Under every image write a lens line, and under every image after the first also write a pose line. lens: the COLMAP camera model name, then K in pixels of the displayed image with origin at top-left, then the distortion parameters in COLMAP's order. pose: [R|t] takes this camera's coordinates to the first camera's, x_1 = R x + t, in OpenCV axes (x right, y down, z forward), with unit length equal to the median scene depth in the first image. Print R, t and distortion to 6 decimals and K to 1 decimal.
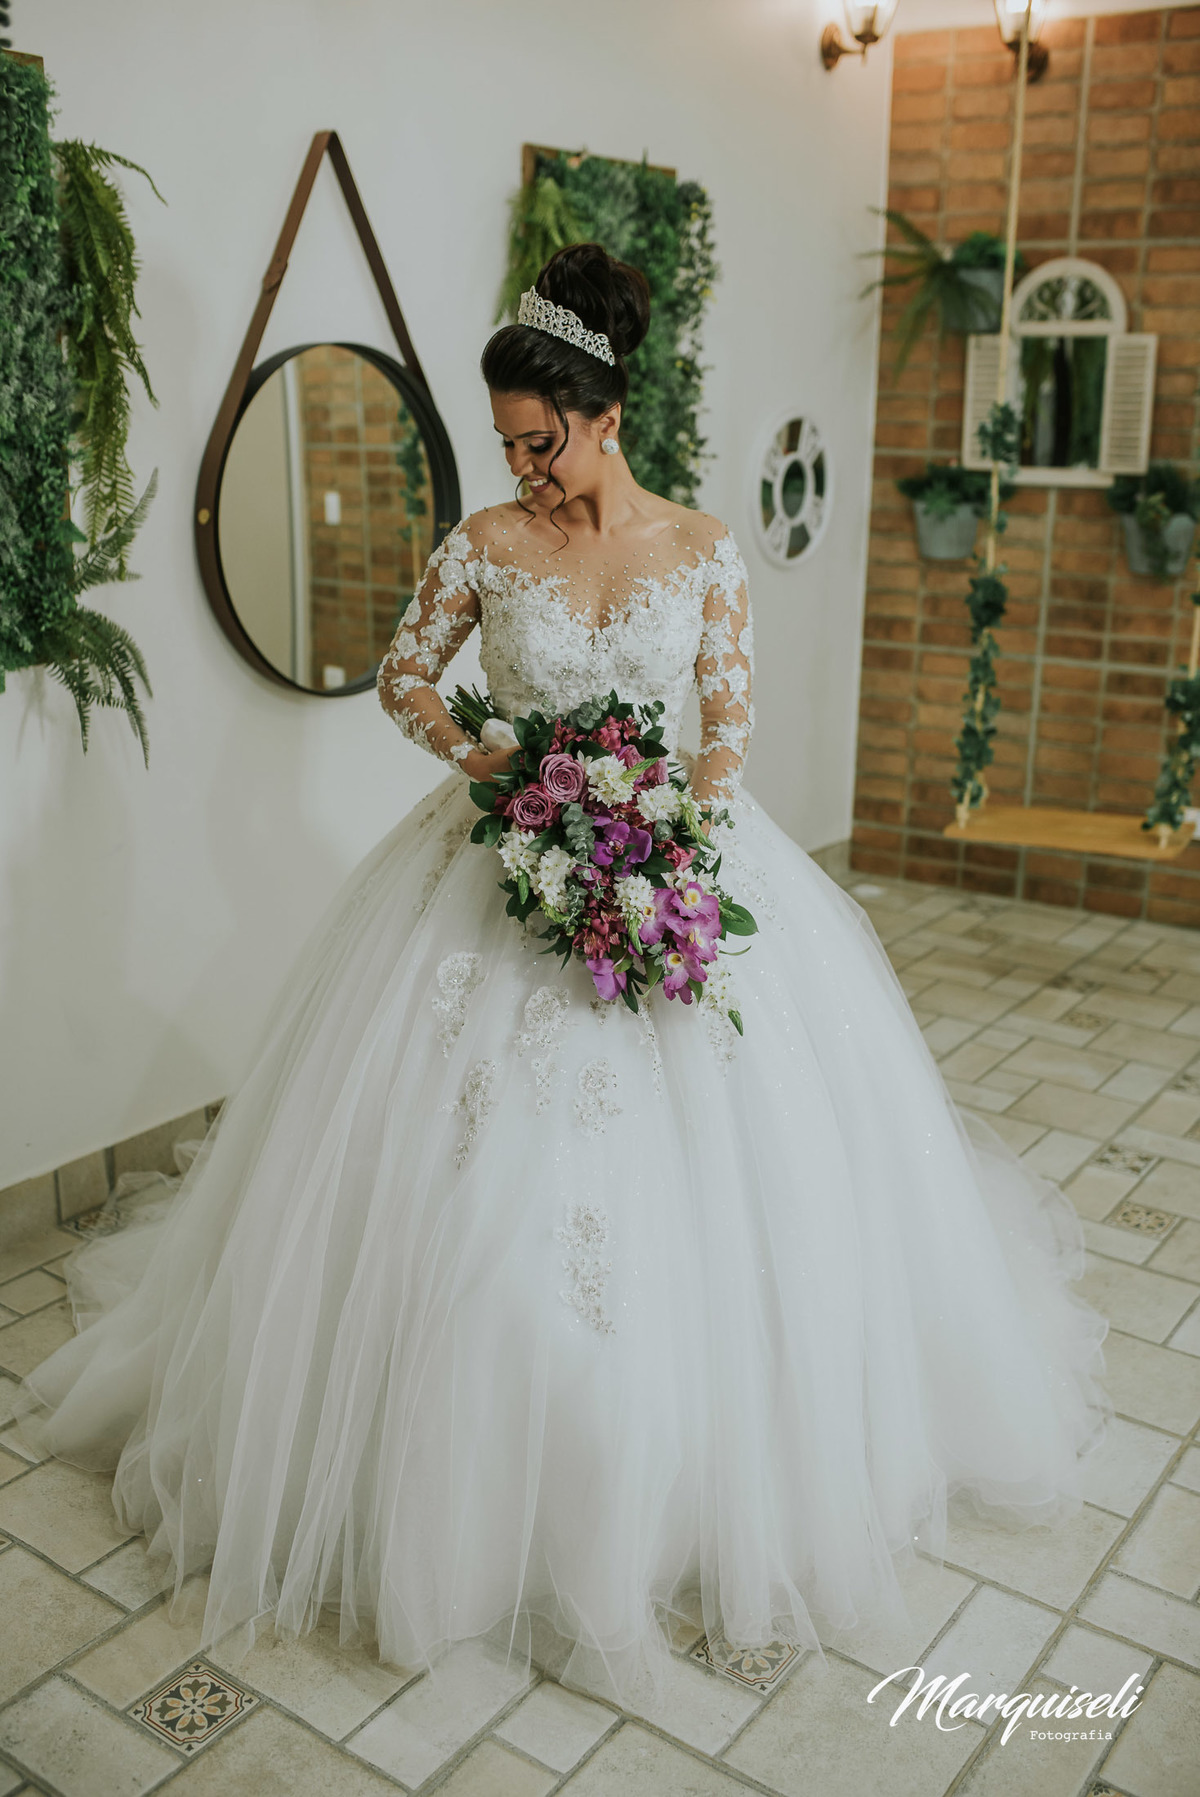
lens RADIAL K [[1740.6, 0, 600.0], [0, 1740.6, 898.5], [0, 0, 1]] dist [-0.011651, -0.007793]
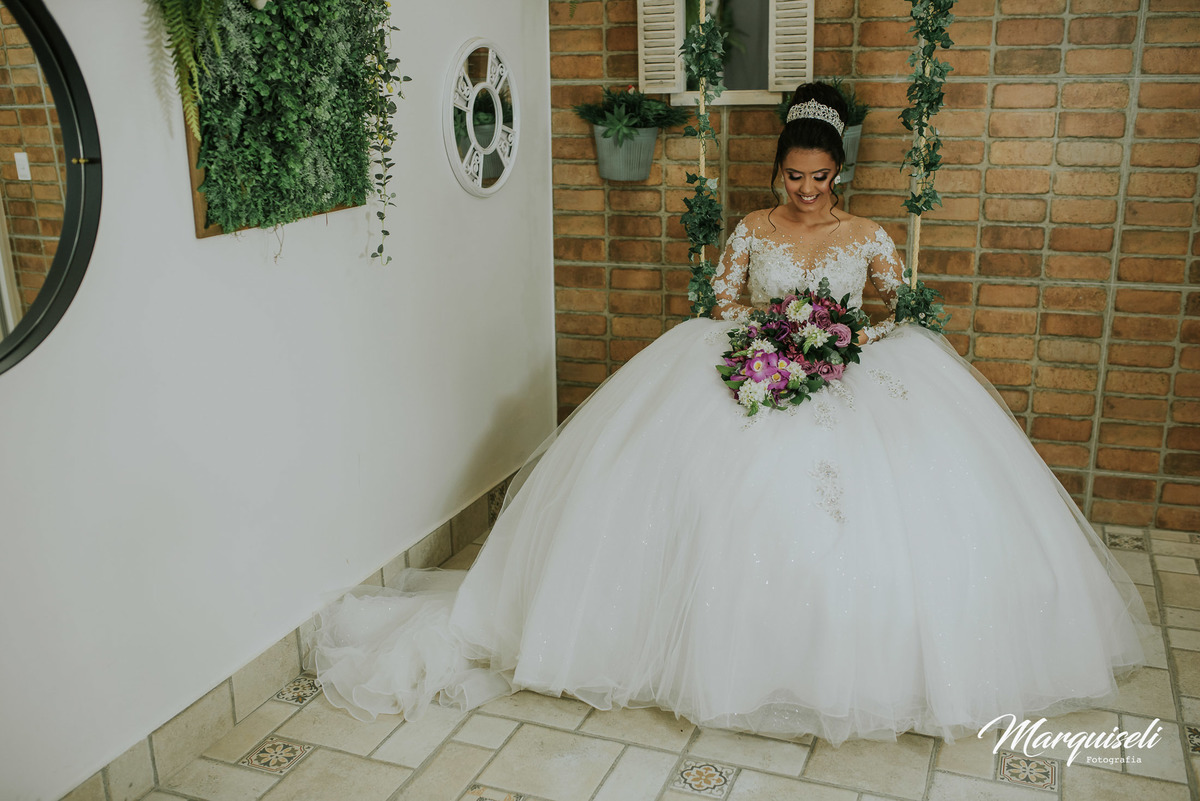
lens RADIAL K [[1162.4, 0, 599.2], [0, 1162.4, 337.9], [0, 0, 1]] dist [-0.011651, -0.007793]
pose [[0.966626, -0.084627, 0.241811, 0.003383], [0.101502, 0.993133, -0.058179, -0.063718], [-0.235227, 0.080781, 0.968578, 0.343053]]
